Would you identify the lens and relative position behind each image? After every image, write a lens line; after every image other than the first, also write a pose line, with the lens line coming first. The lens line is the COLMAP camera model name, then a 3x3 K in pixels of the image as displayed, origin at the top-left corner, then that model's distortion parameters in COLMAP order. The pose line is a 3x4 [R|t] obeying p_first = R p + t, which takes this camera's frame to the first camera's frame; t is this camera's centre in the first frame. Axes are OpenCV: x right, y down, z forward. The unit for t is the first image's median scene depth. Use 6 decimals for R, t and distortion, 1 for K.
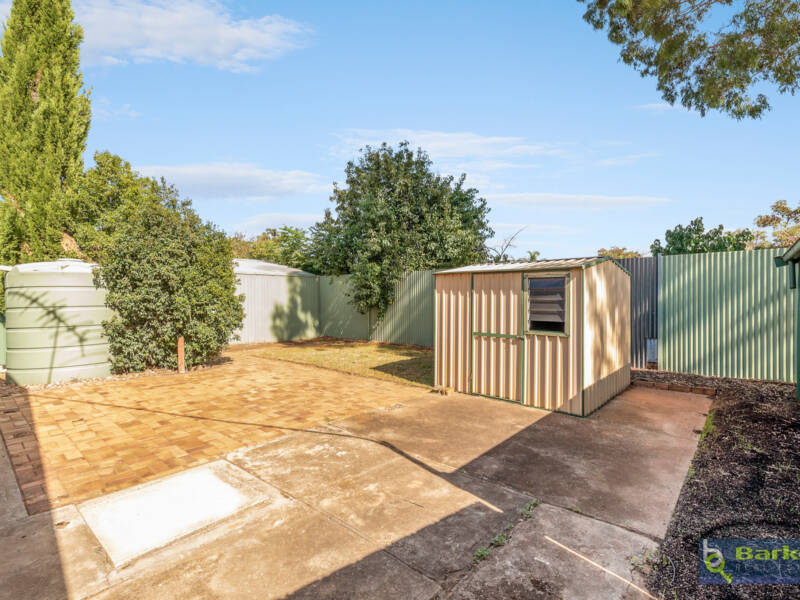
lens RADIAL K [[389.6, 0, 392.9], [0, 389.6, 300.4], [0, 0, 1]] dist [-0.002089, -0.000307]
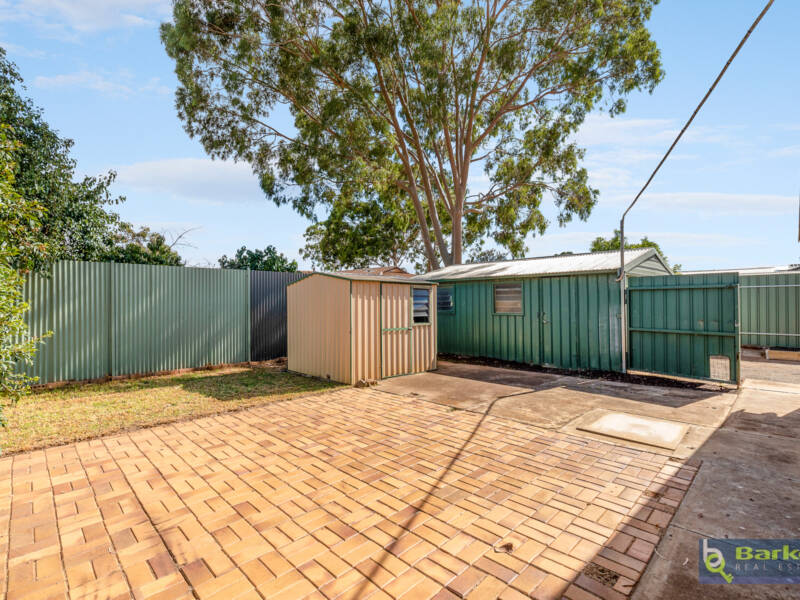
lens RADIAL K [[389.6, 0, 392.9], [0, 389.6, 300.4], [0, 0, 1]] dist [-0.002089, -0.000307]
pose [[0.070744, 0.004470, 0.997485, -1.230498], [0.016697, 0.999845, -0.005665, -0.005037], [-0.997355, 0.017055, 0.070658, 1.028163]]
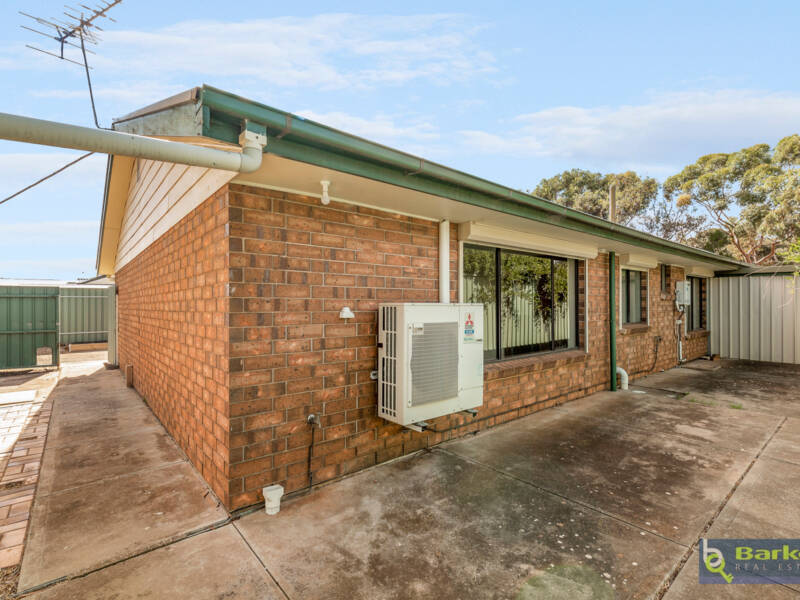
lens RADIAL K [[389.6, 0, 392.9], [0, 389.6, 300.4], [0, 0, 1]] dist [-0.002089, -0.000307]
pose [[-0.987988, 0.008161, 0.154317, -1.683634], [0.006852, 0.999936, -0.009017, 0.004505], [-0.154380, -0.007851, -0.987980, 1.526081]]
